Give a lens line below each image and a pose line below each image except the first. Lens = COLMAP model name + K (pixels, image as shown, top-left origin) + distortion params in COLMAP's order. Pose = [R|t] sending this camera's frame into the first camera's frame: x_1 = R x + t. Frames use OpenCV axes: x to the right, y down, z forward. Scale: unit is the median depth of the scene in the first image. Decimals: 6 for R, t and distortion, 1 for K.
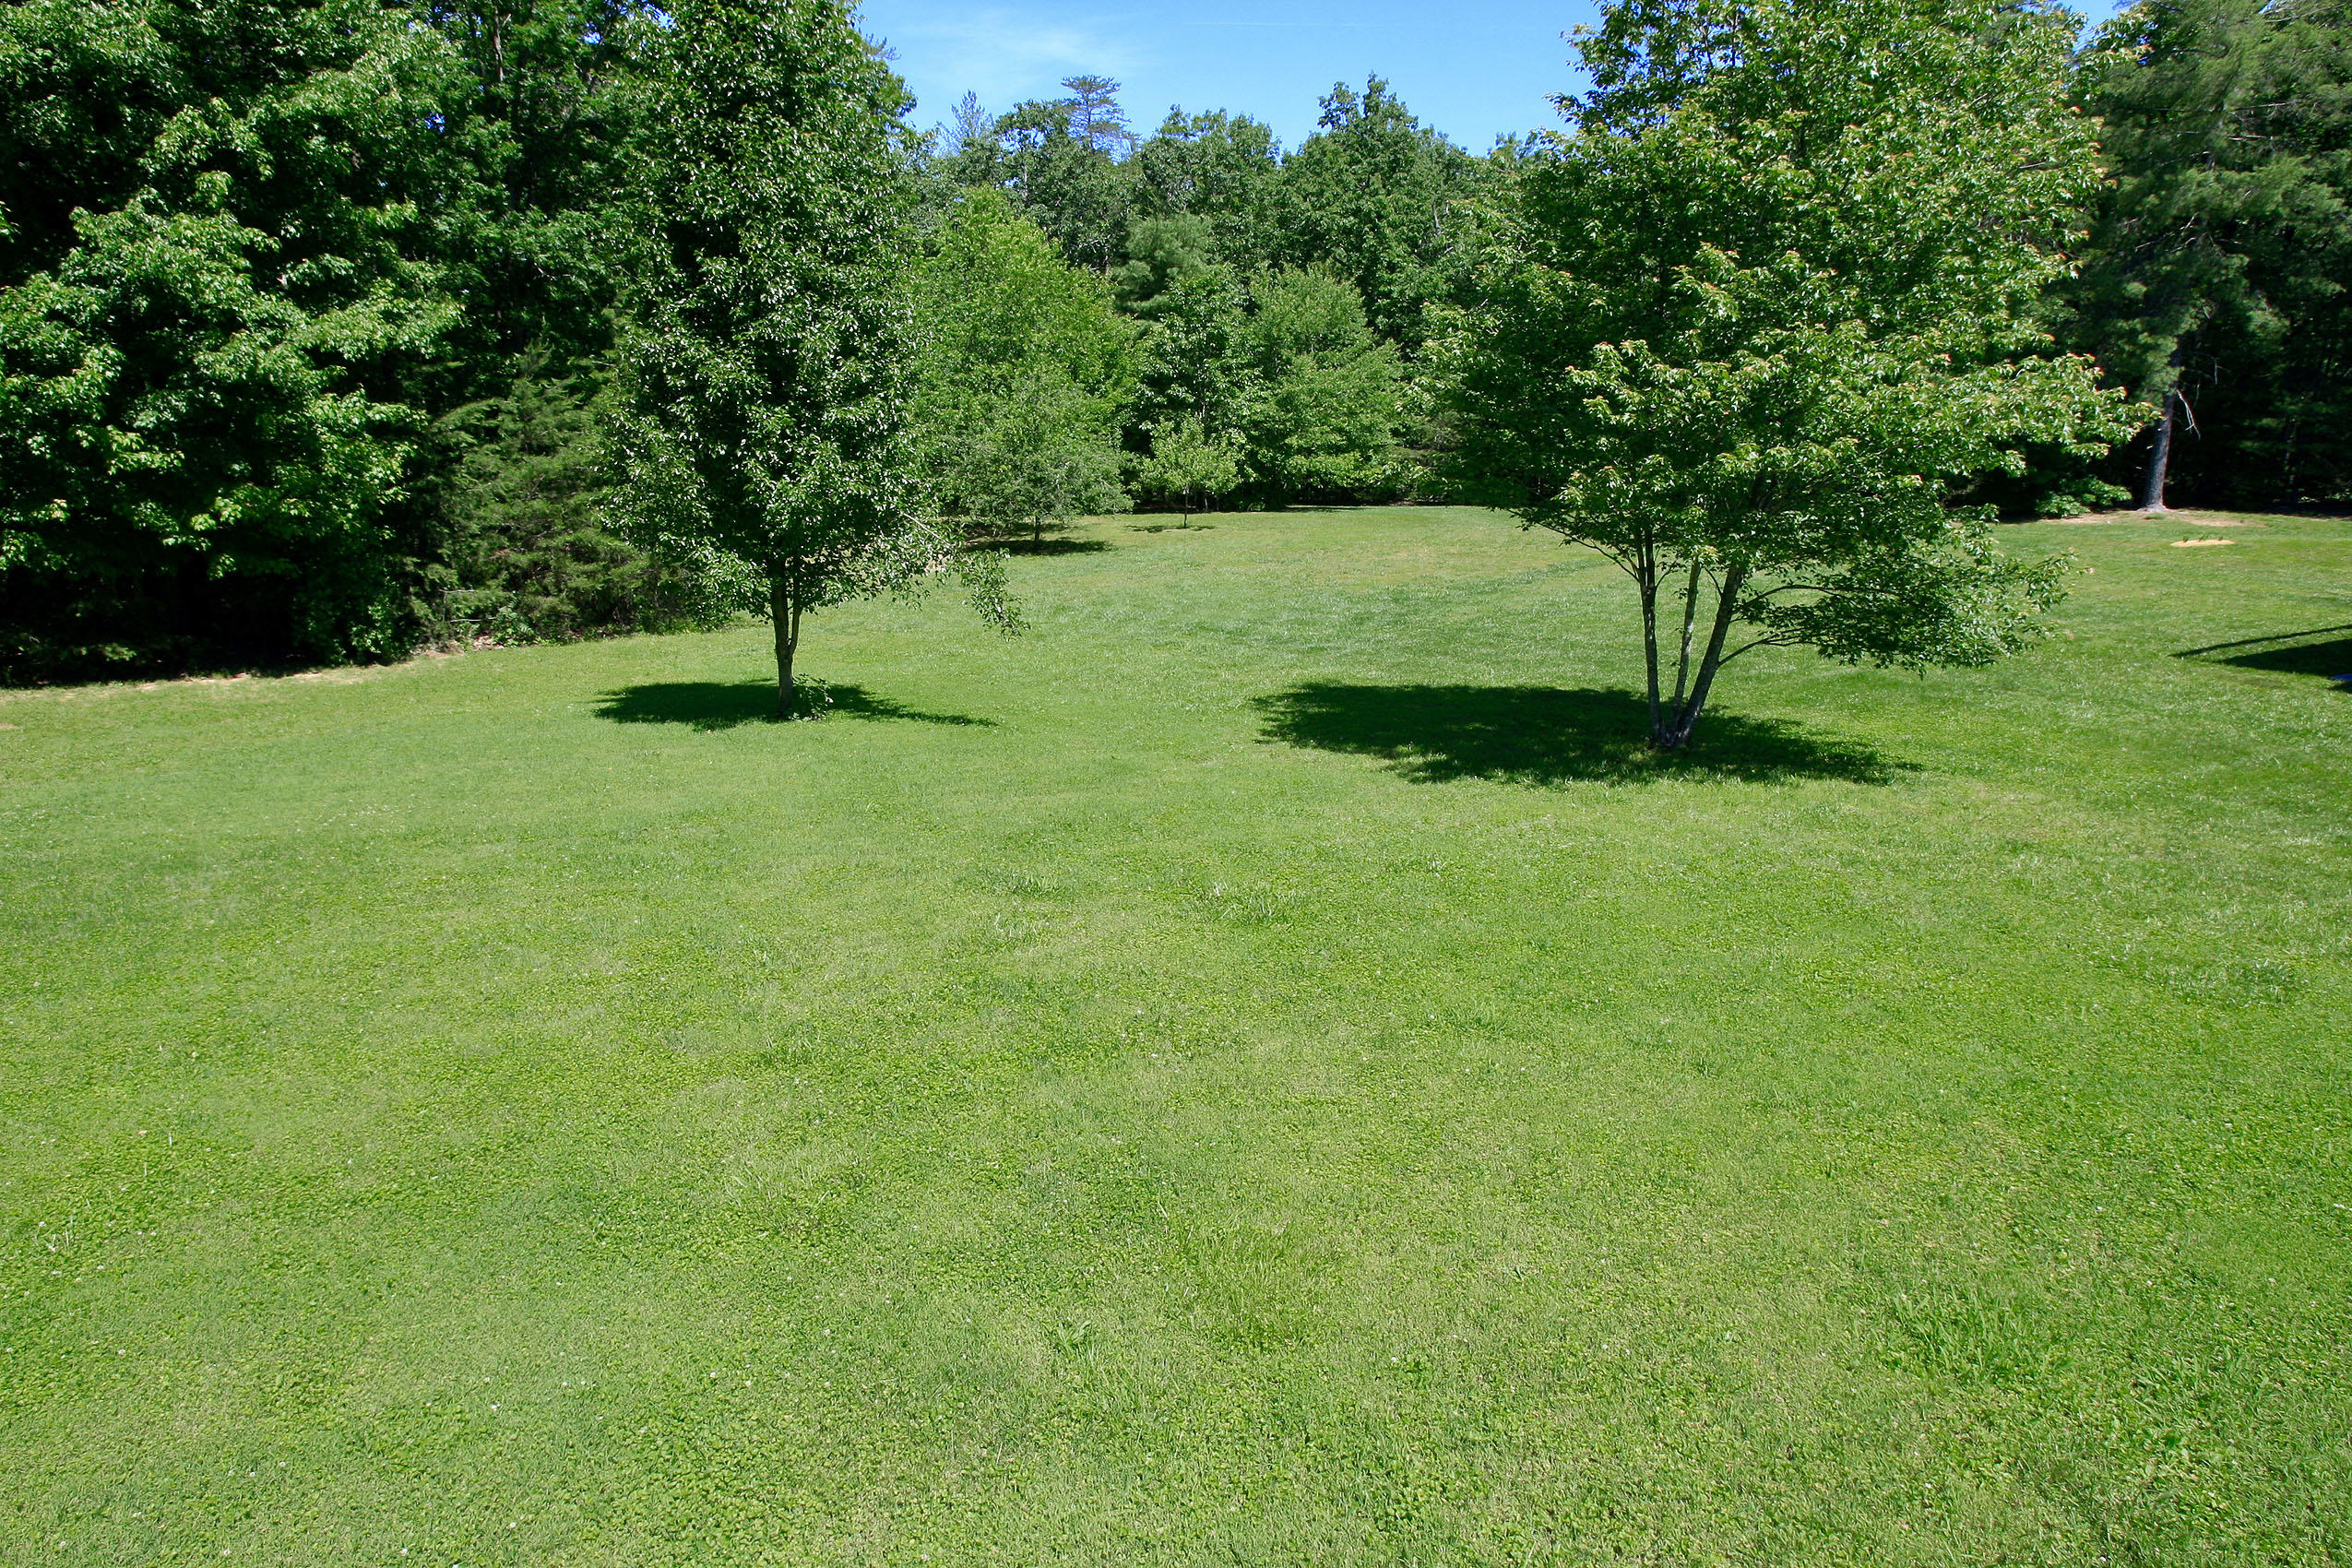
lens RADIAL K [[1372.7, 0, 1172.2], [0, 1372.7, 784.7], [0, 0, 1]] dist [-0.089743, 0.043797]
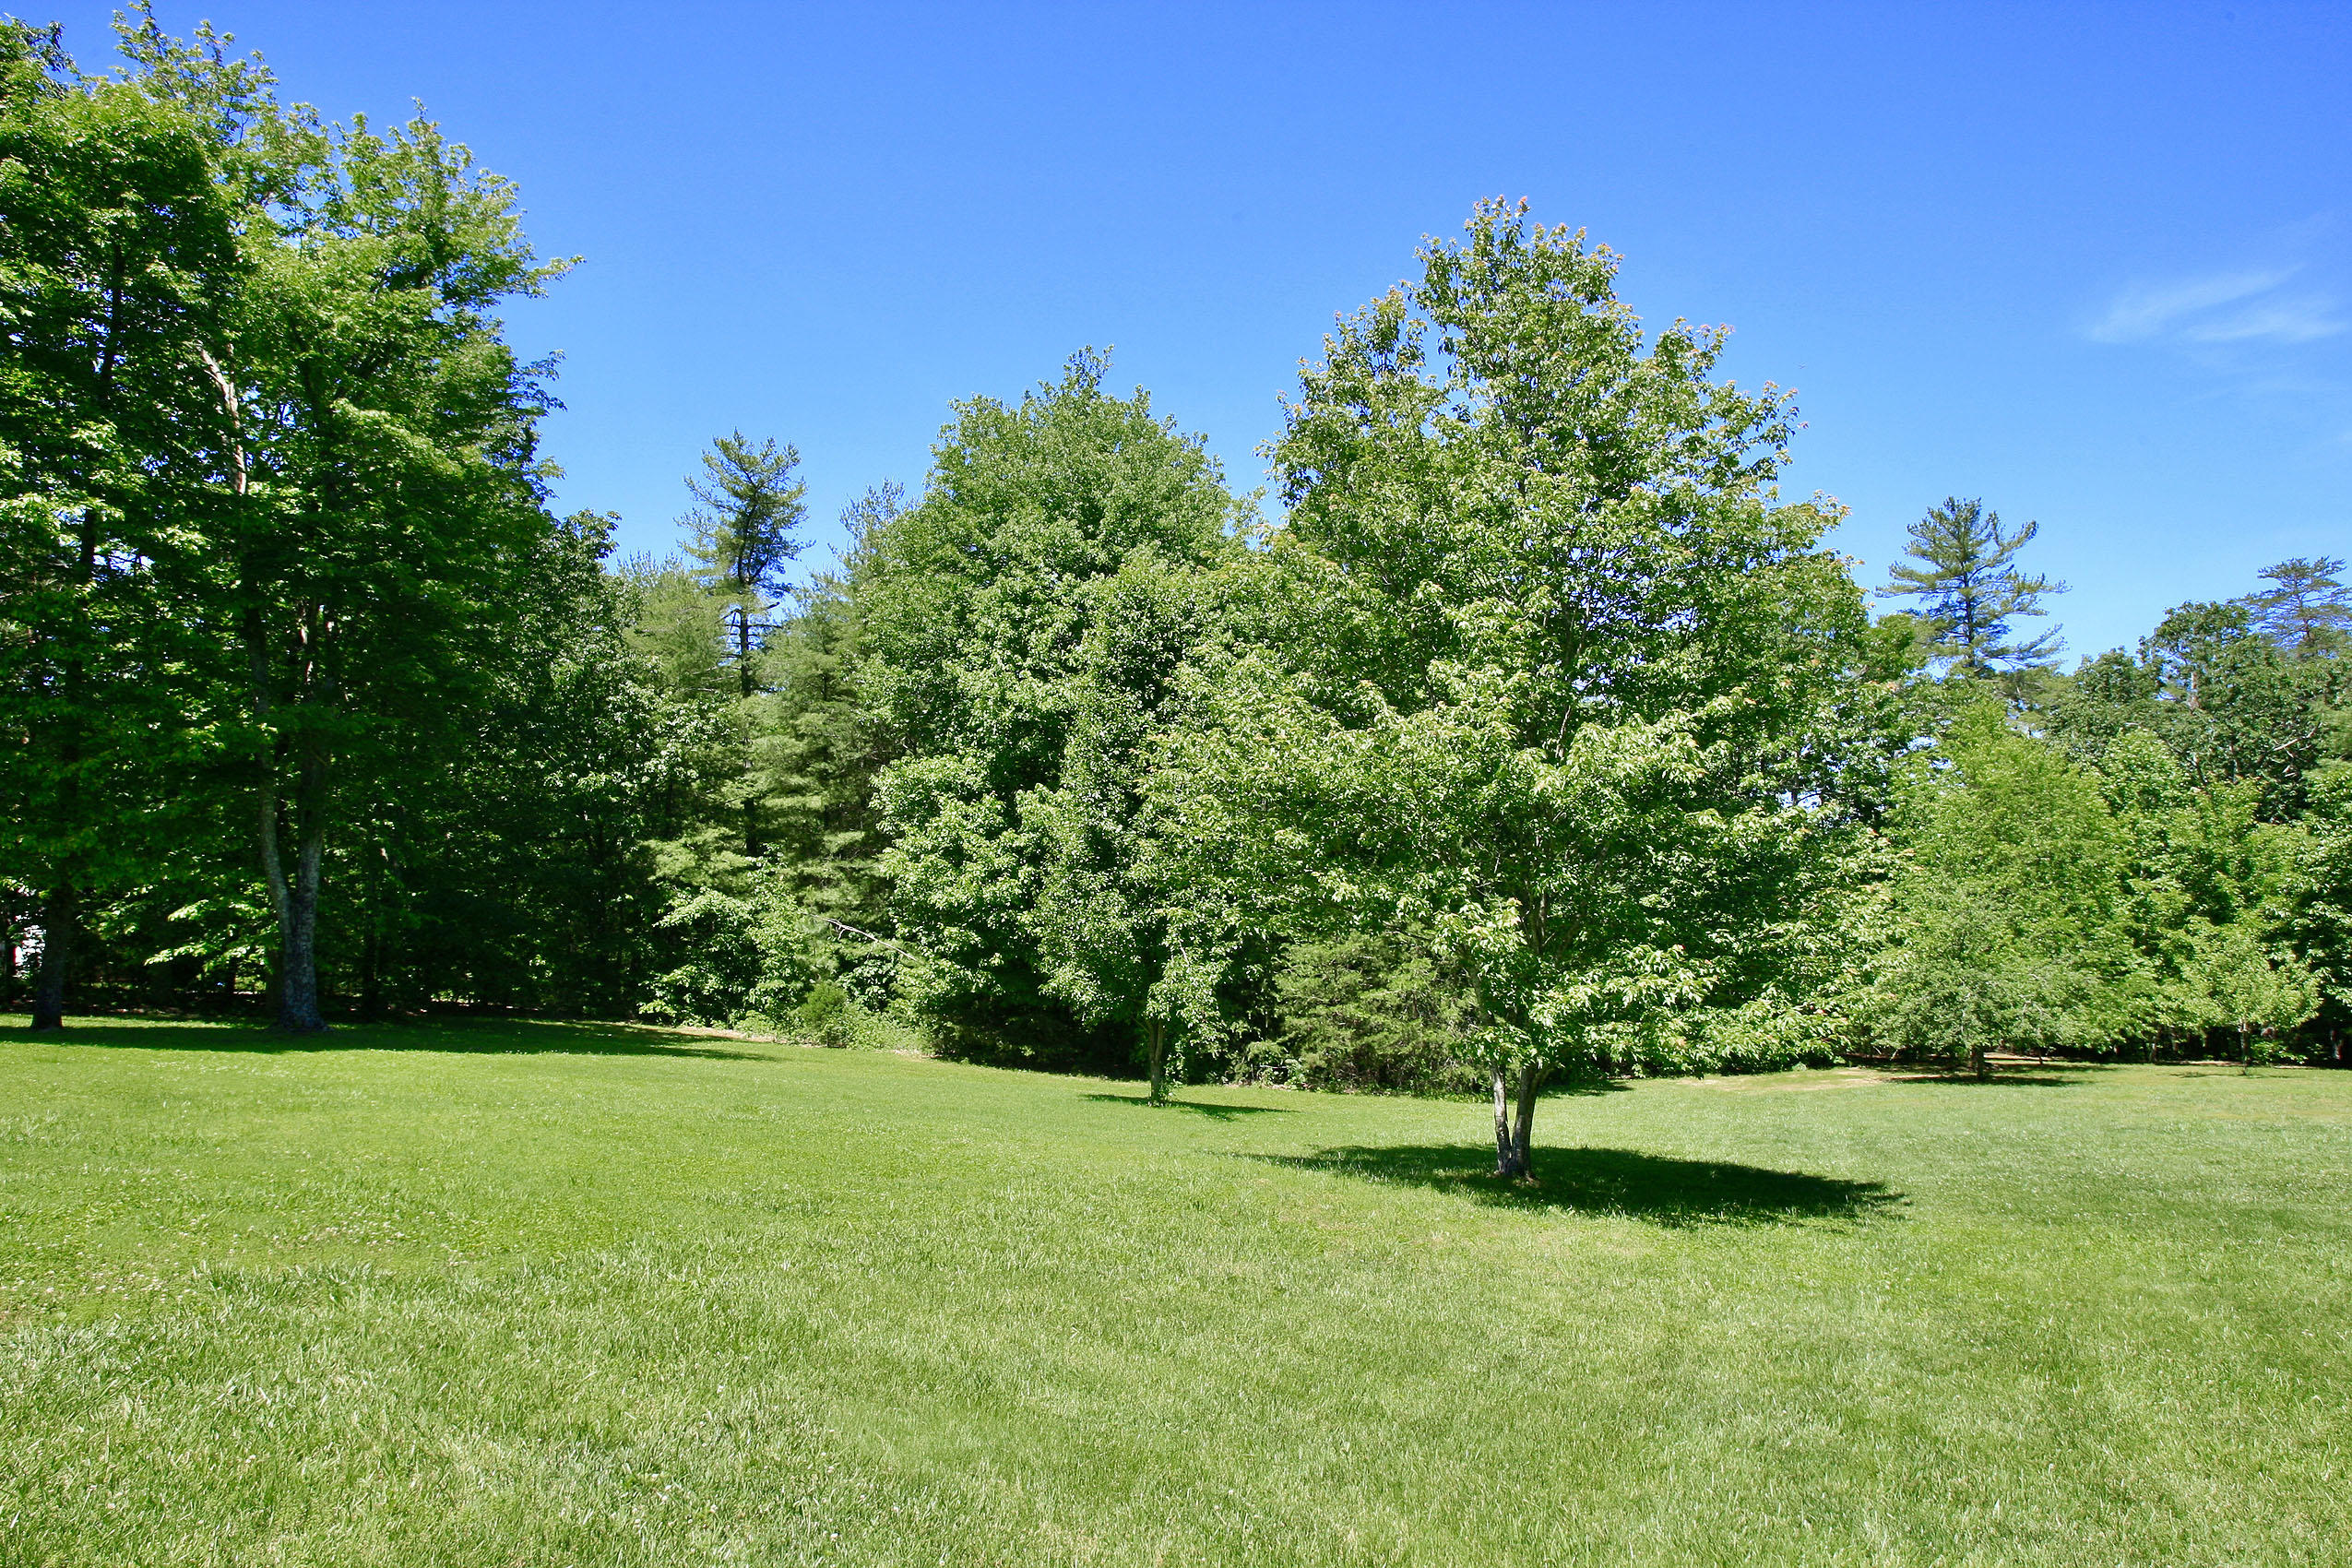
lens RADIAL K [[1383.3, 0, 1189.0], [0, 1383.3, 801.0], [0, 0, 1]] dist [-0.097969, 0.056080]
pose [[0.548639, -0.102106, -0.829801, 0.678116], [-0.234295, 0.933968, -0.269832, 0.020914], [0.802559, 0.342458, 0.488488, 0.216767]]
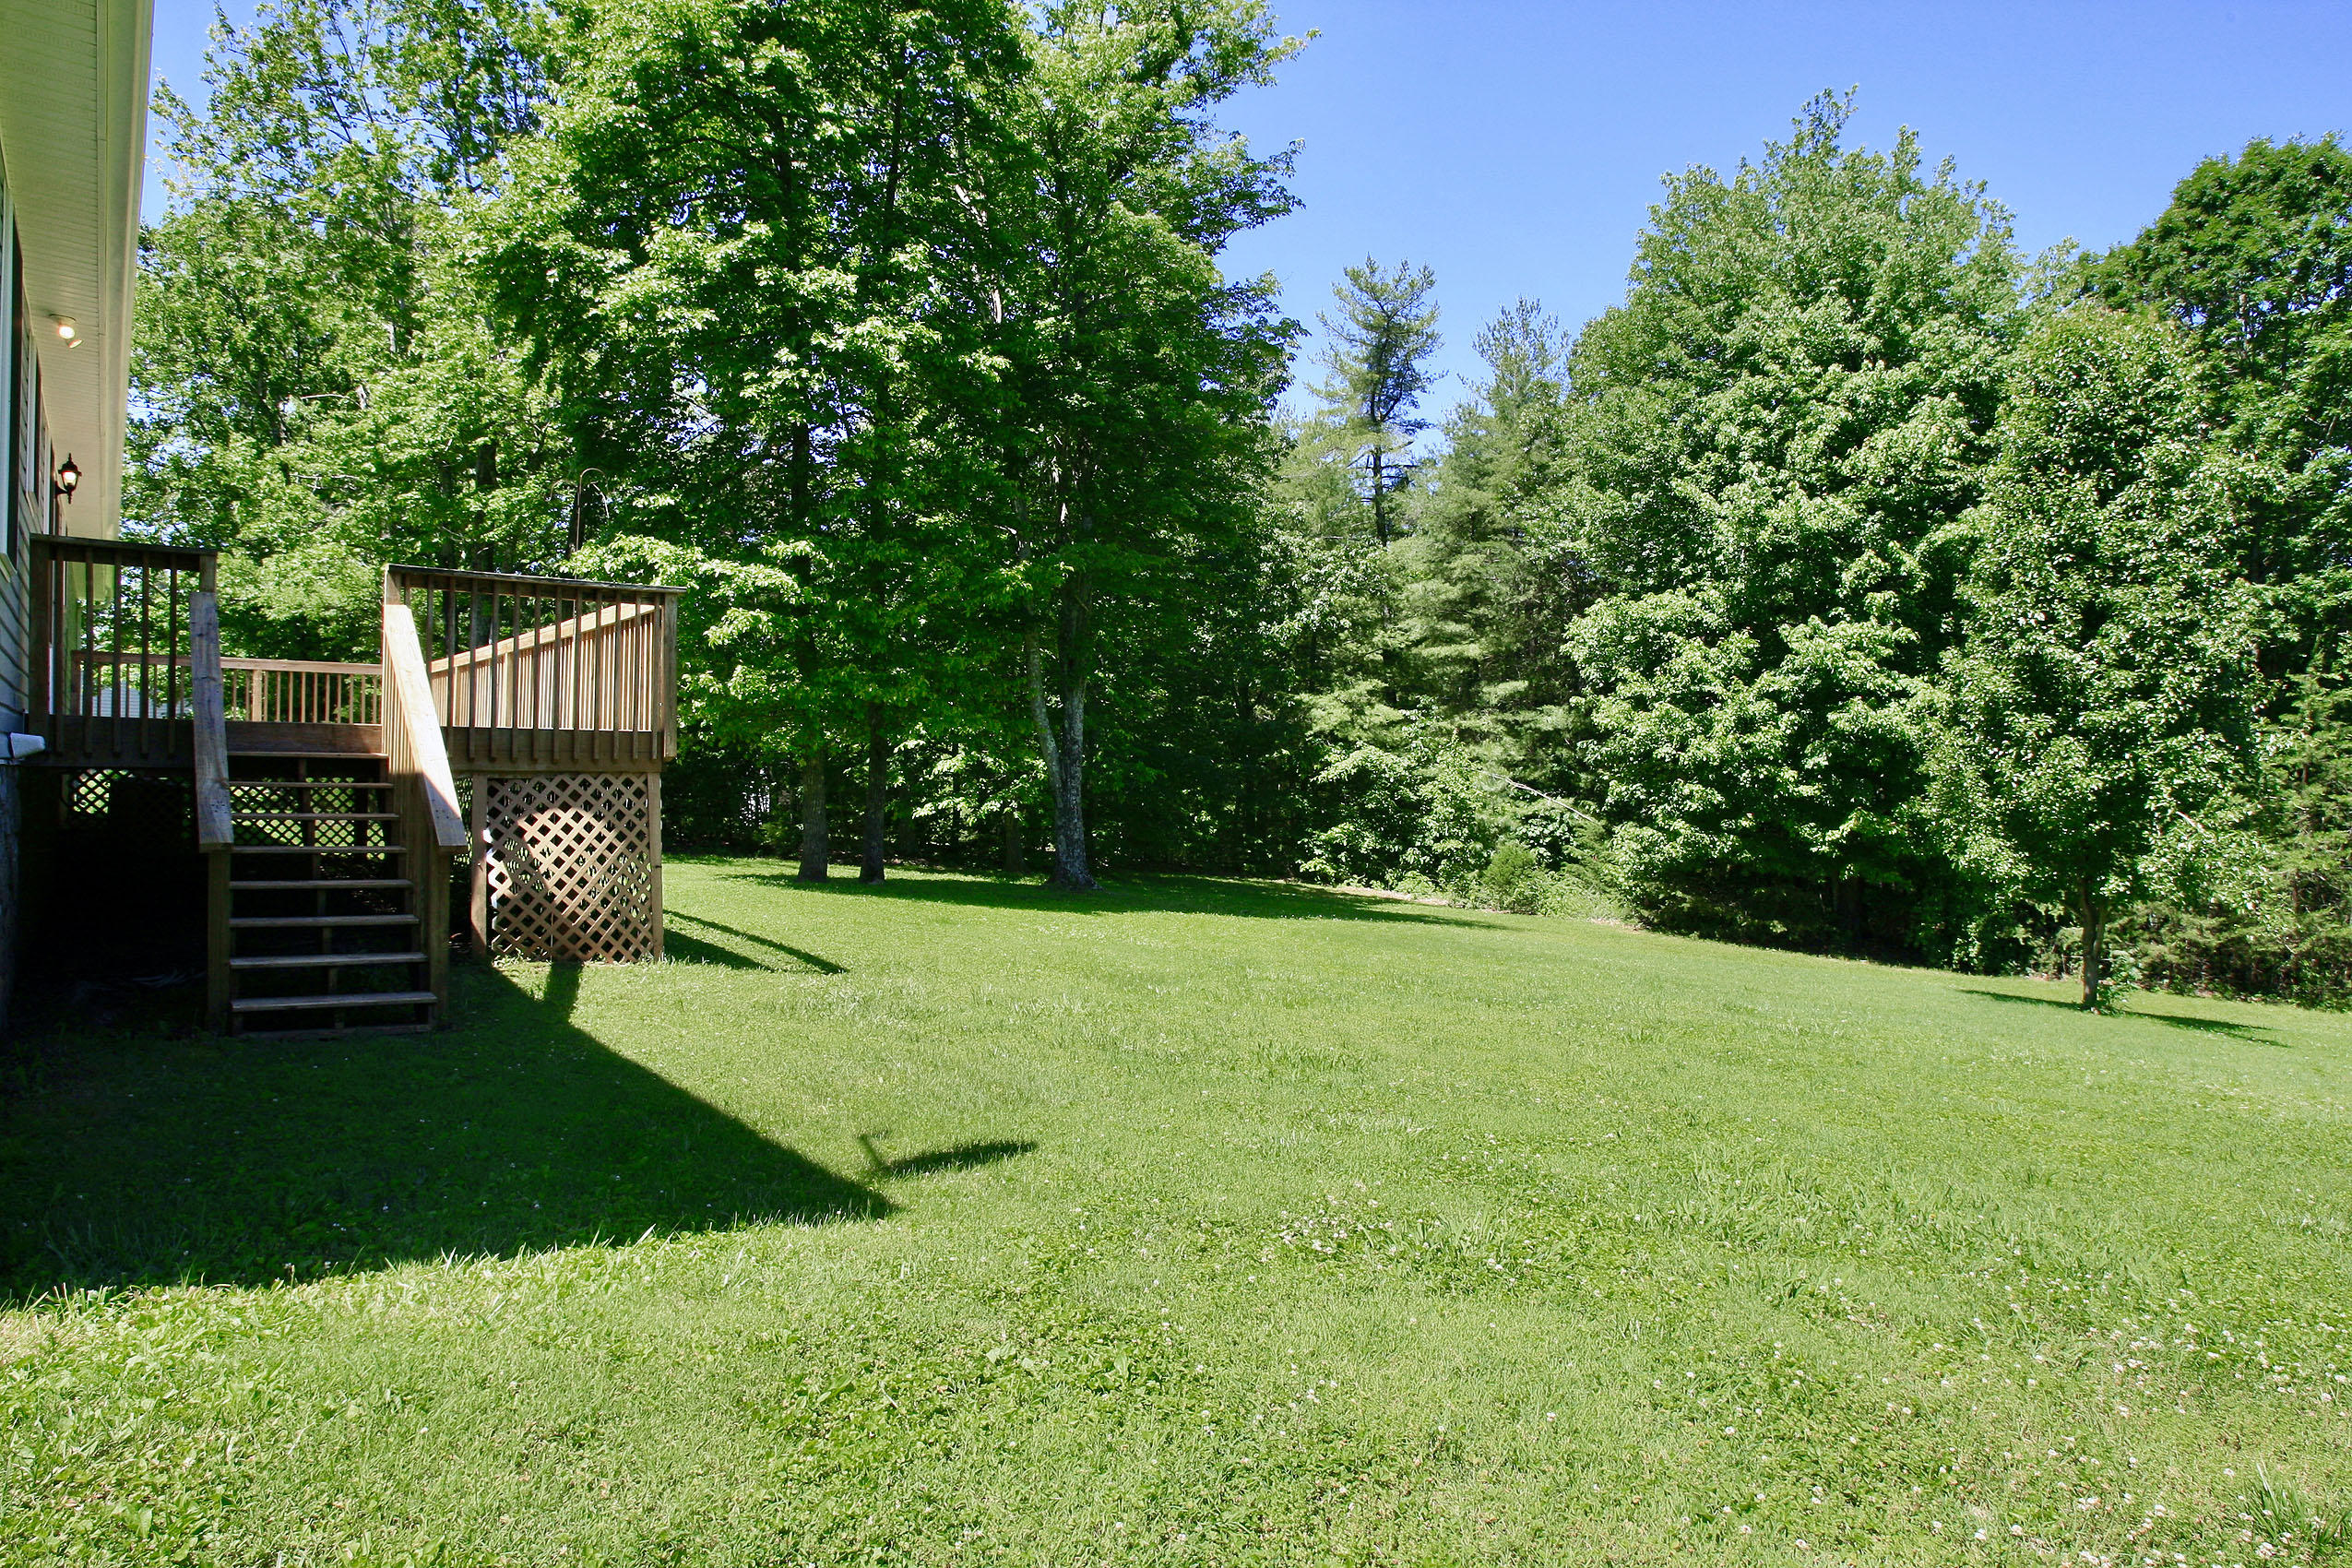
lens RADIAL K [[1382.1, 0, 1181.4], [0, 1382.1, 786.2], [0, 0, 1]] dist [-0.091732, 0.048744]
pose [[0.202097, -0.021926, -0.979120, 0.449279], [-0.295318, 0.951850, -0.082271, 0.058442], [0.933779, 0.305778, 0.185891, 0.089473]]
